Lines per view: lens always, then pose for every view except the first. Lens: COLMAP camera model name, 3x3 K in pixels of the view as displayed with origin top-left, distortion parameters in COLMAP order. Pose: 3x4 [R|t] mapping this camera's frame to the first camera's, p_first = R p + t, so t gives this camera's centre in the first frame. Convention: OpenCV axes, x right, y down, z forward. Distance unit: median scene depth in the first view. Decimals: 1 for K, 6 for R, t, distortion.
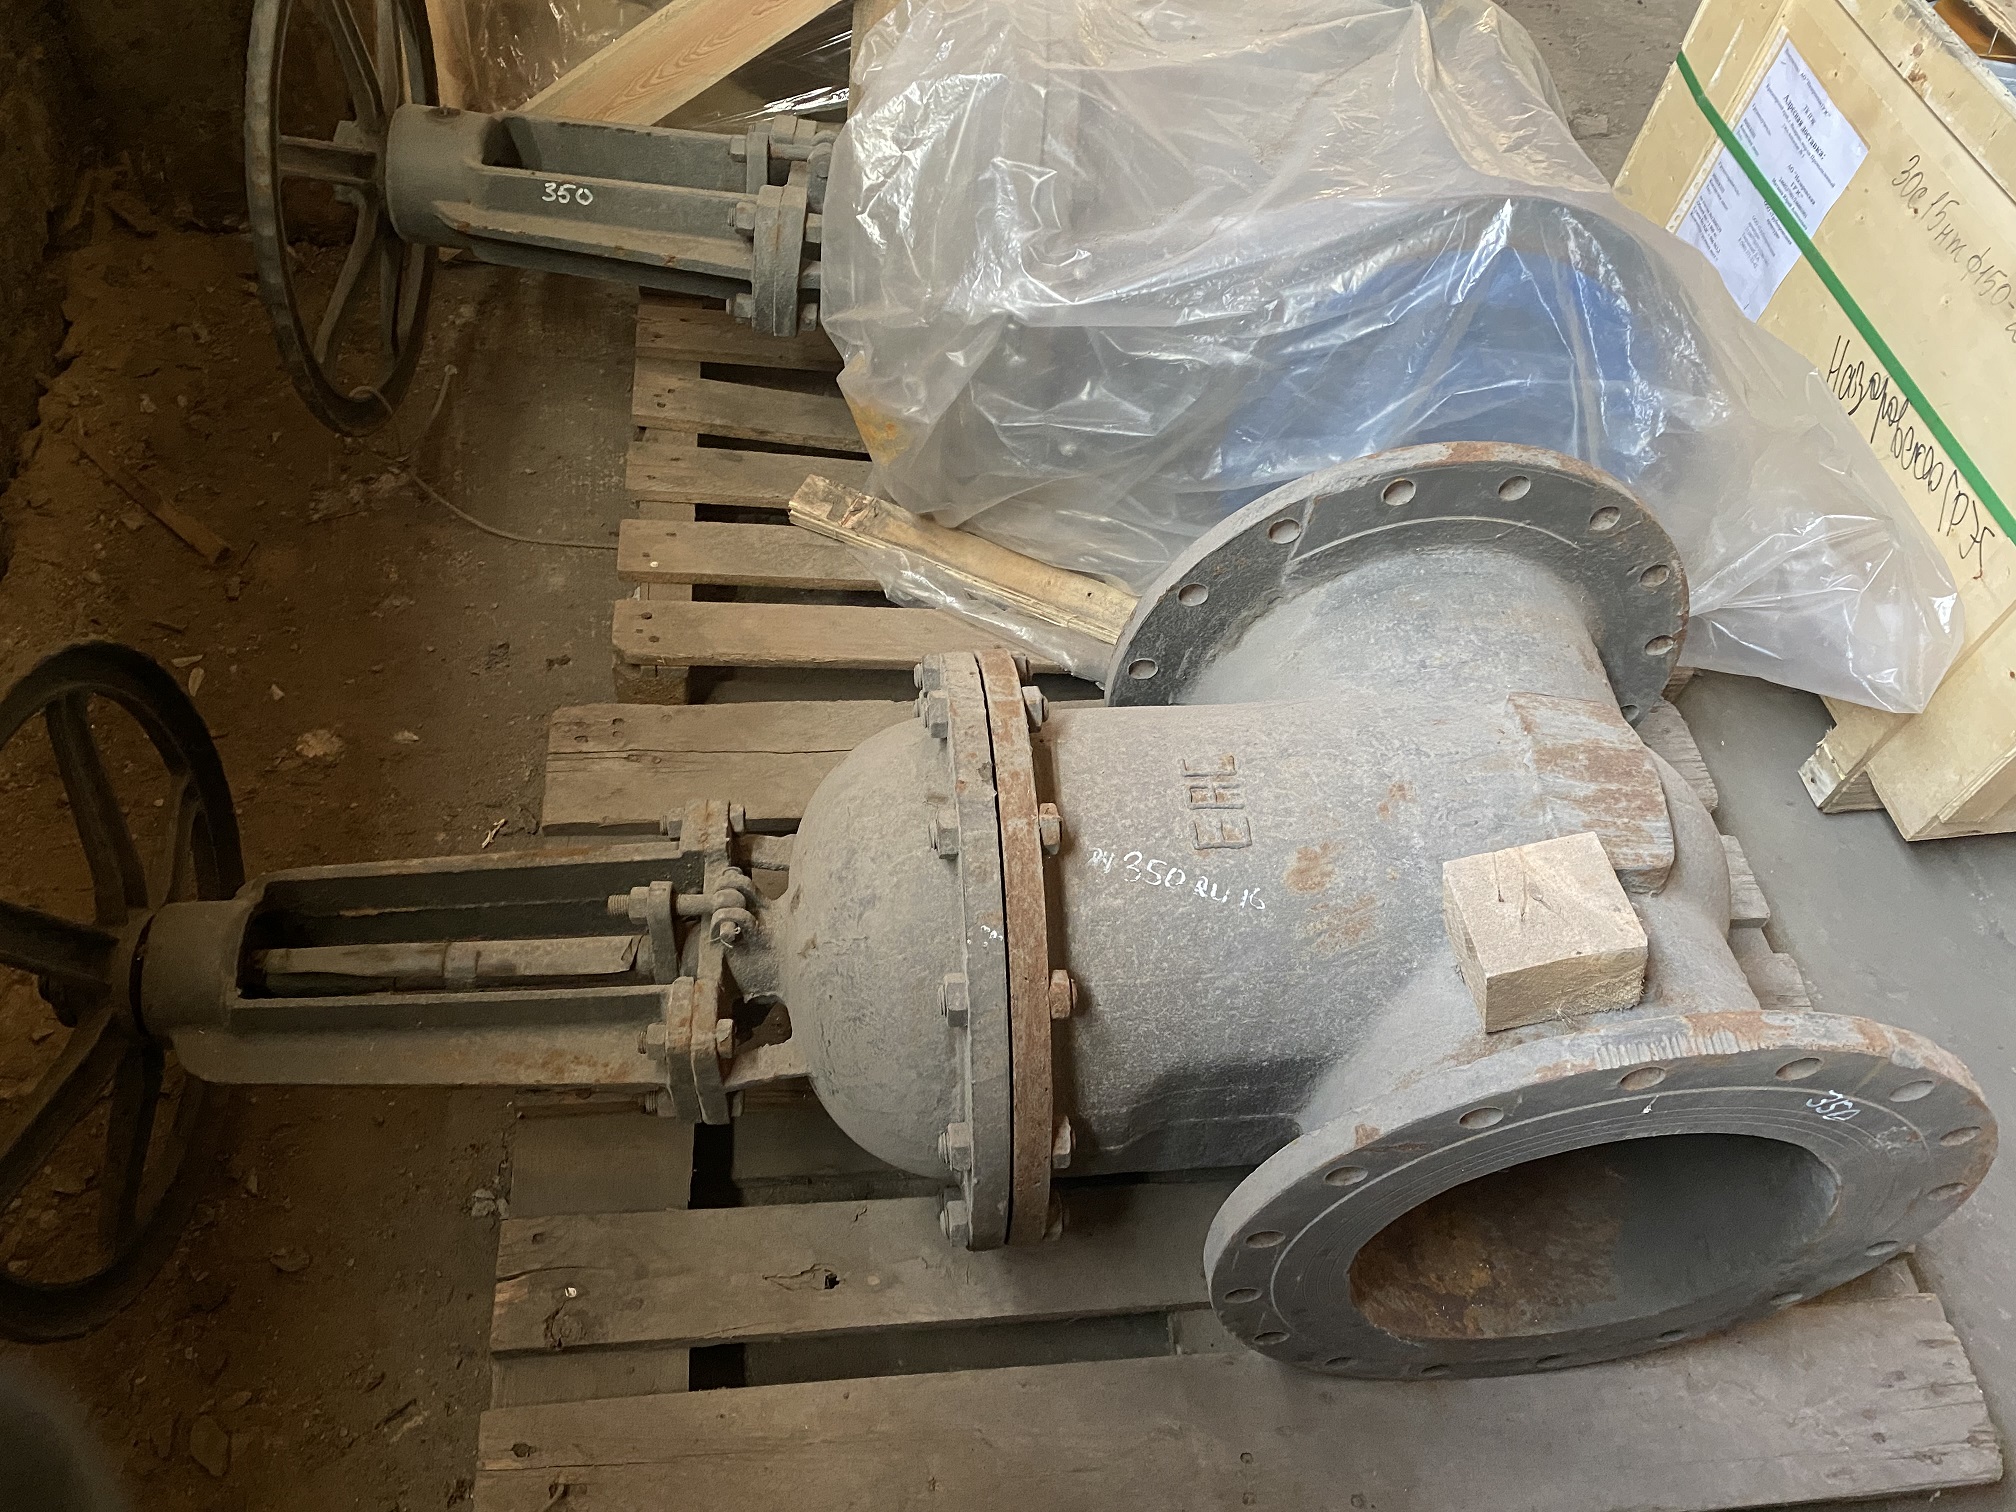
lens RADIAL K [[1533.5, 0, 1016.8], [0, 1533.5, 750.9], [0, 0, 1]] dist [0.034005, -0.039271]
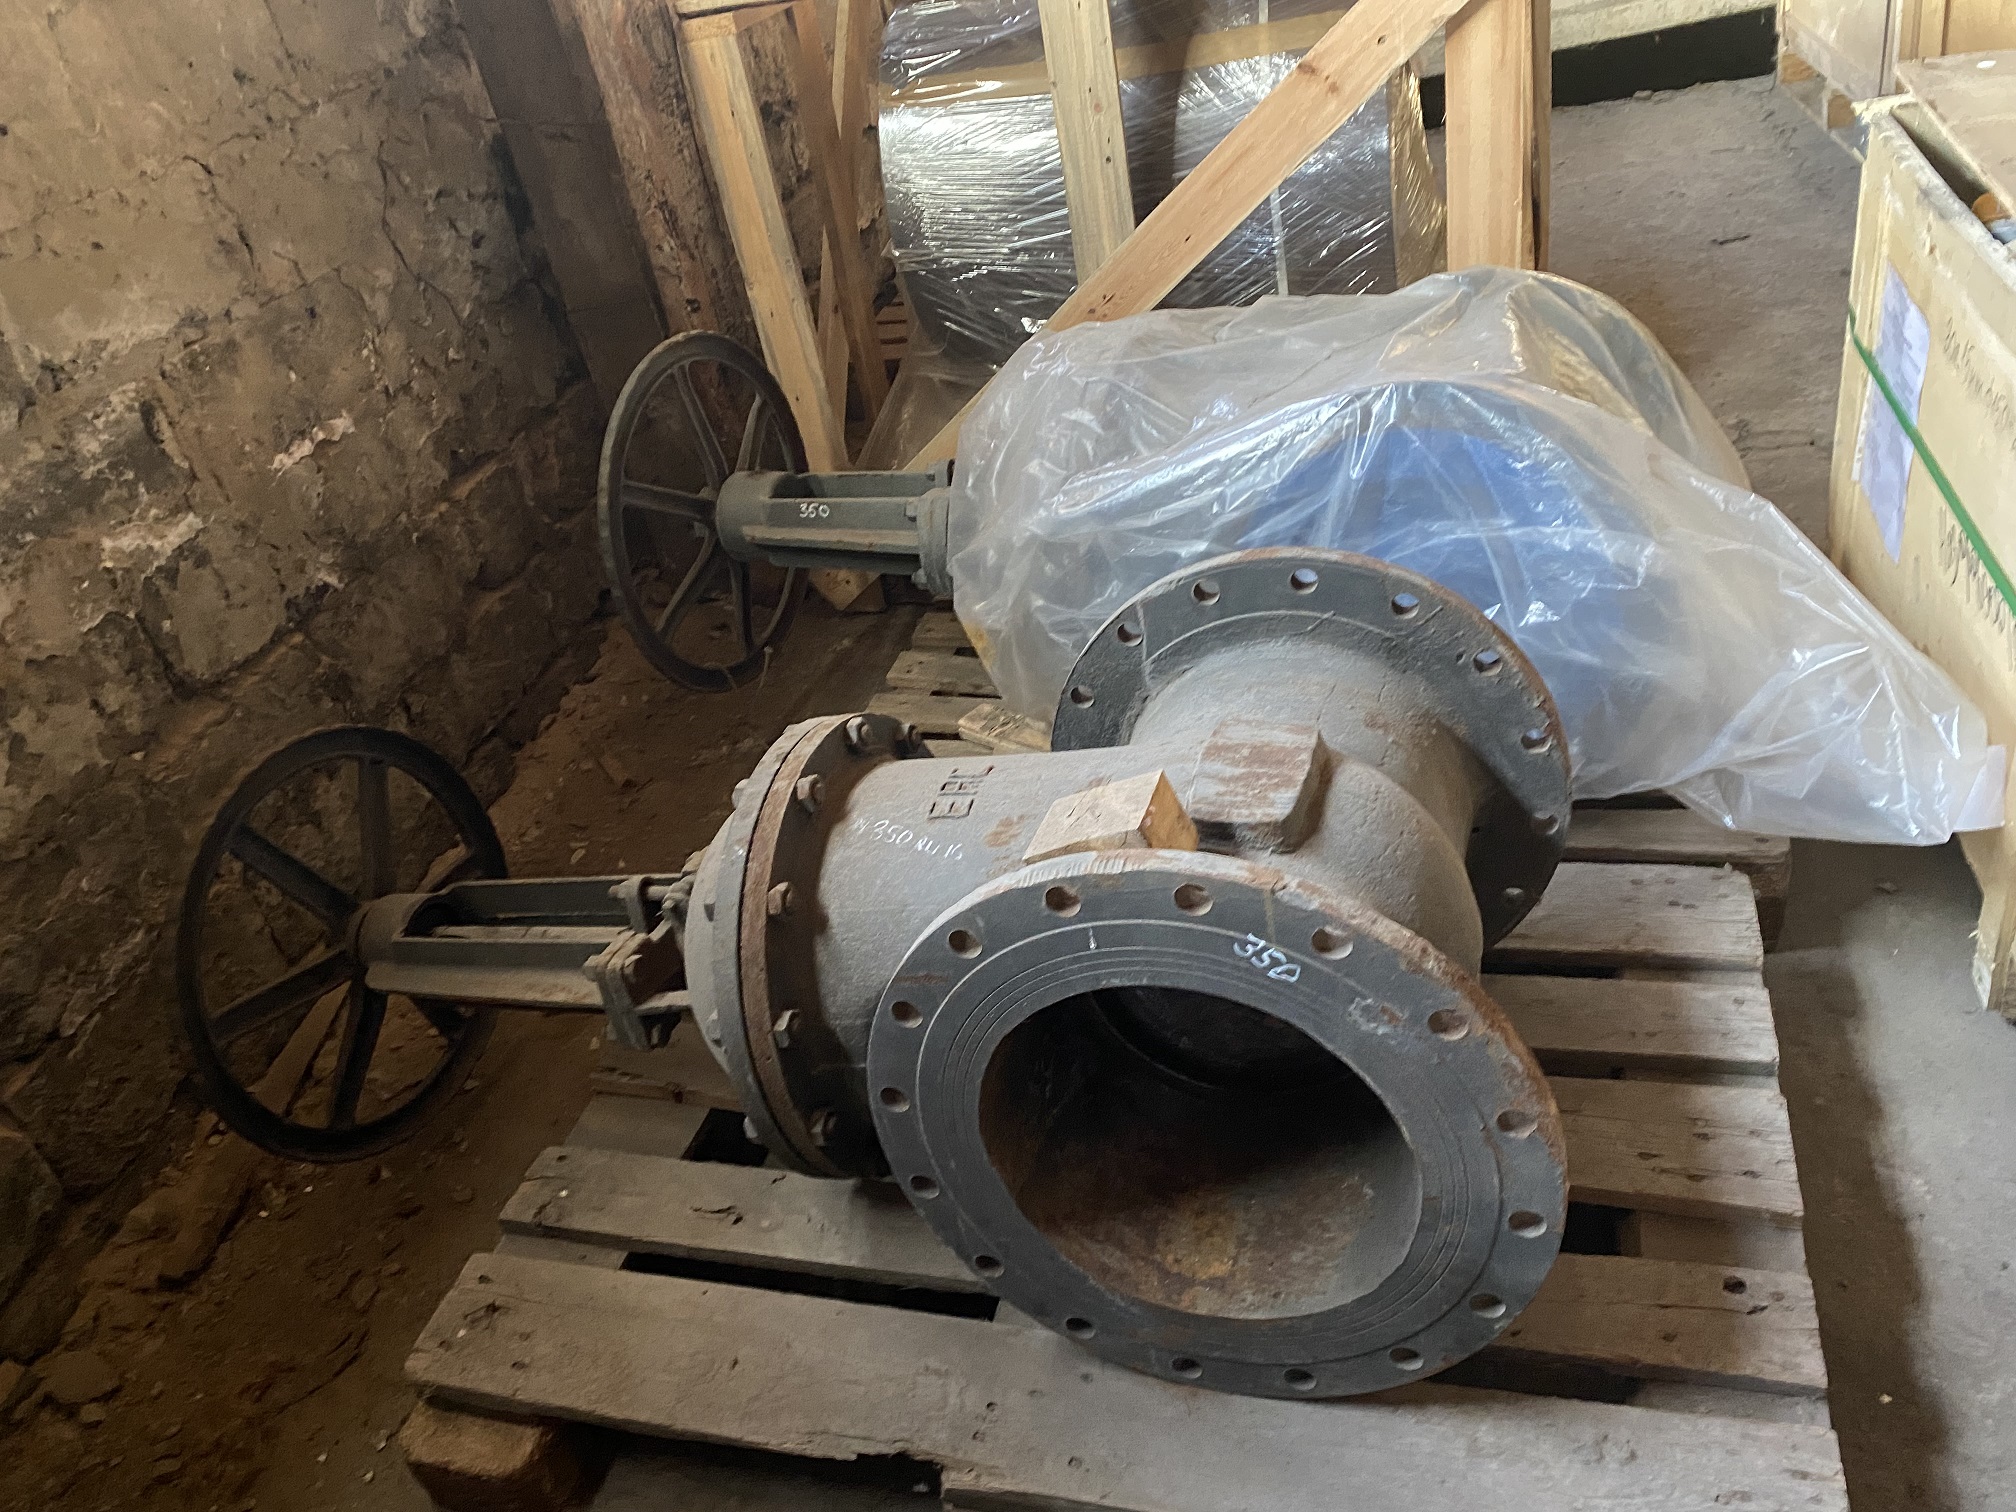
lens RADIAL K [[1533.5, 0, 982.8], [0, 1533.5, 780.6], [0, 0, 1]] dist [0.034005, -0.039271]
pose [[0.874294, -0.036577, -0.484017, 0.573914], [-0.115714, 0.952703, -0.281013, 0.285477], [0.471403, 0.301695, 0.828709, -0.038988]]
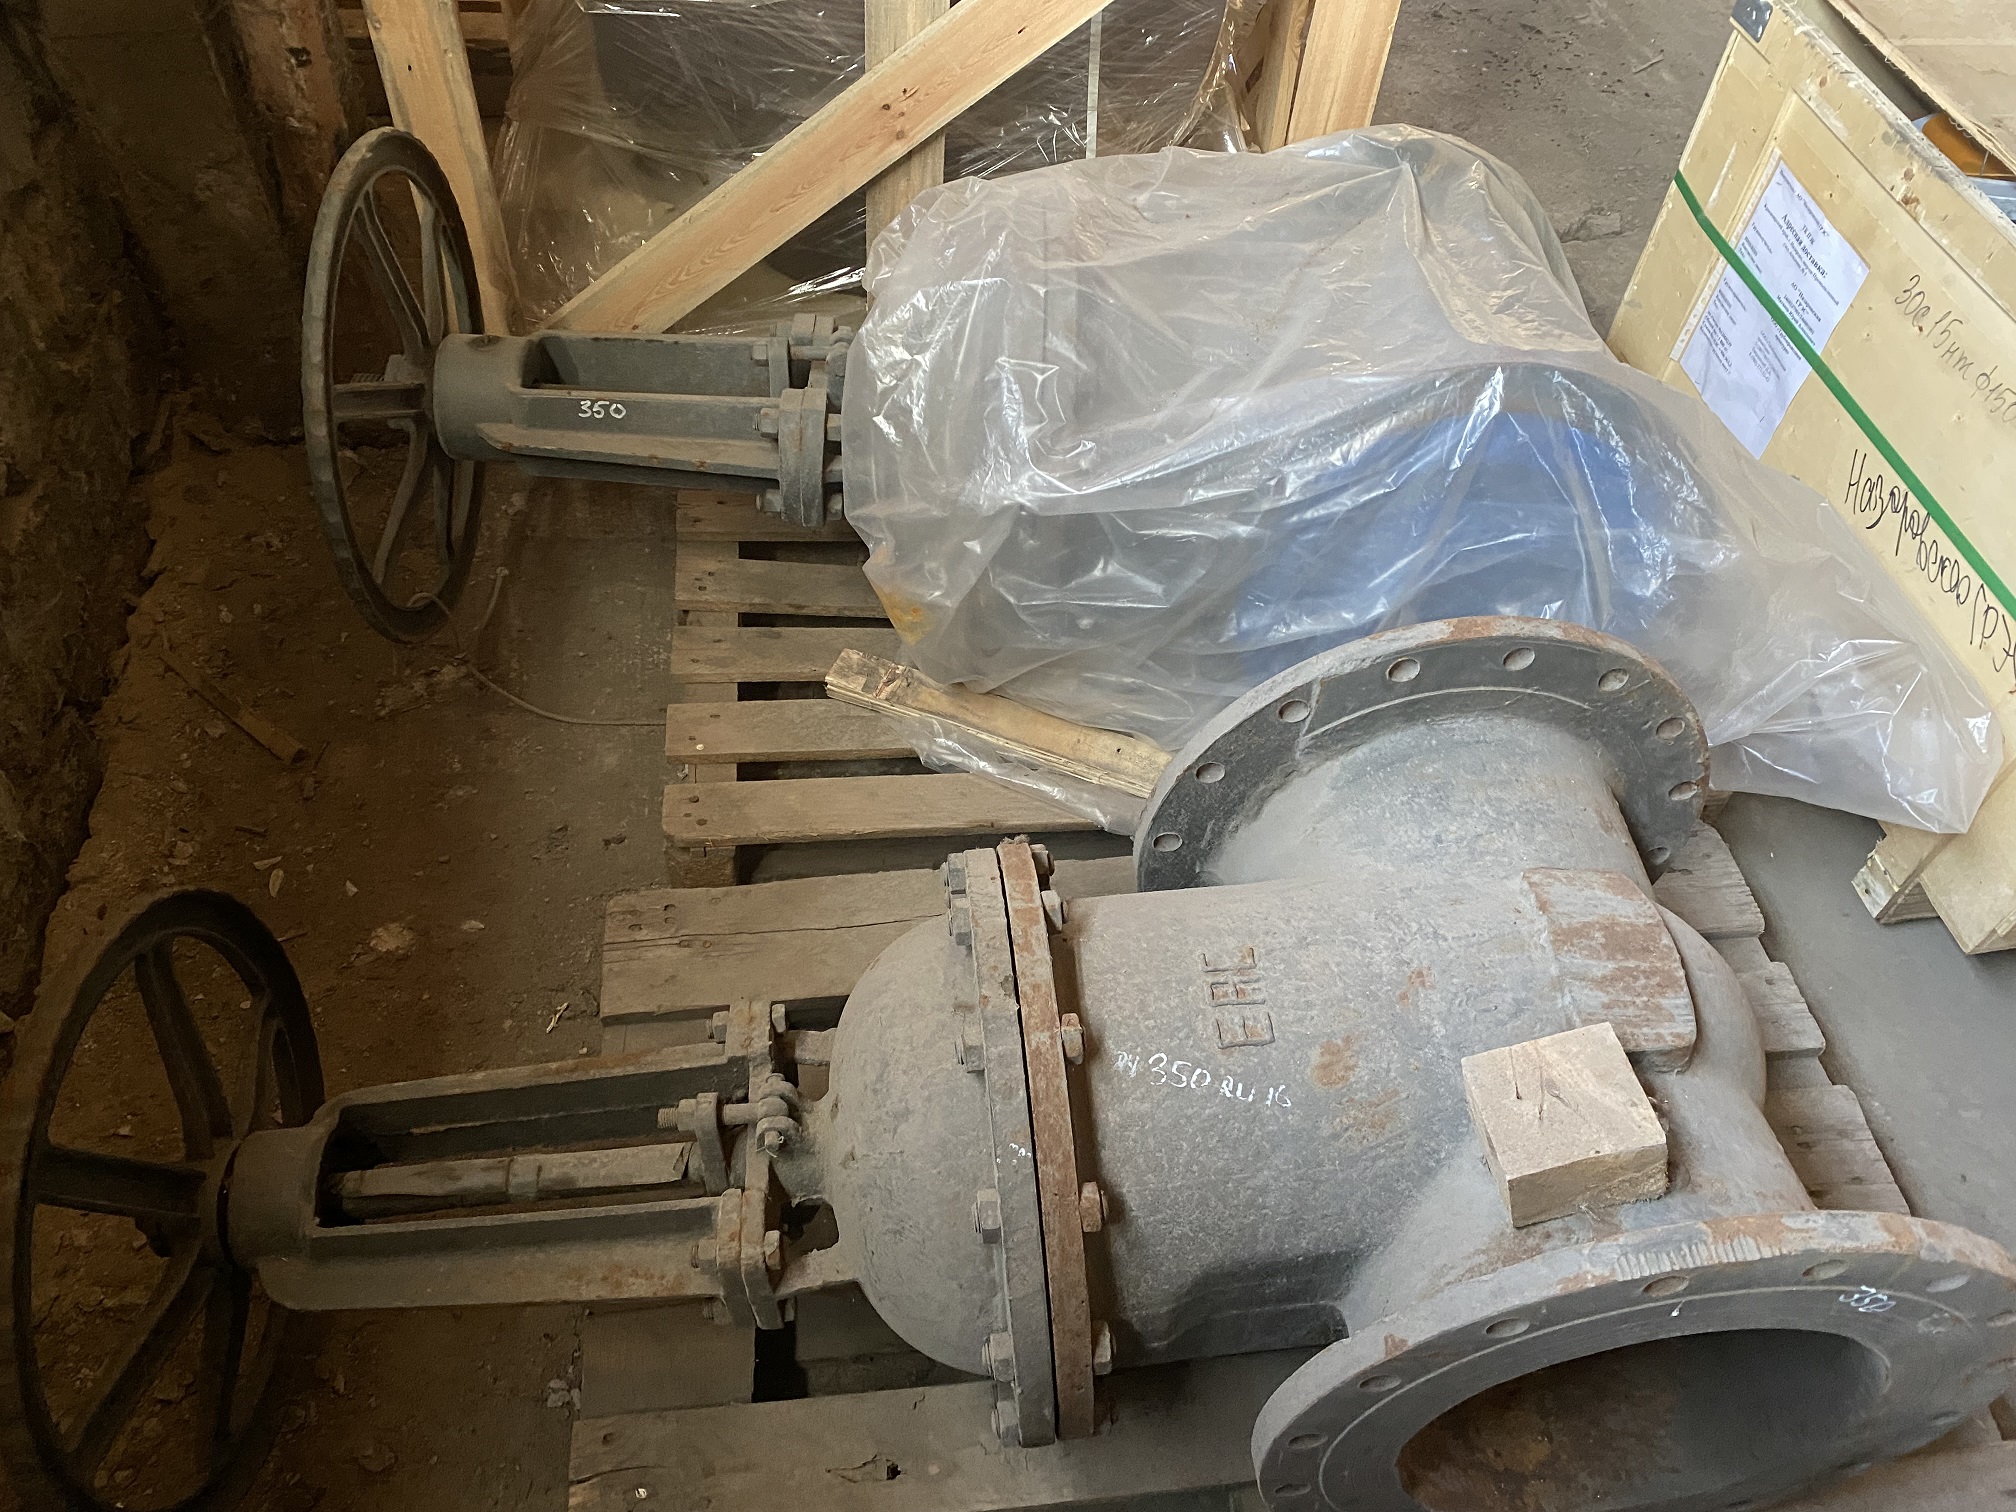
lens RADIAL K [[1533.5, 0, 995.6], [0, 1533.5, 747.4], [0, 0, 1]] dist [0.034005, -0.039271]
pose [[0.996715, -0.056040, -0.058471, 0.029204], [0.053204, 0.997381, -0.048989, -0.068780], [0.061063, 0.045717, 0.997086, -0.029902]]
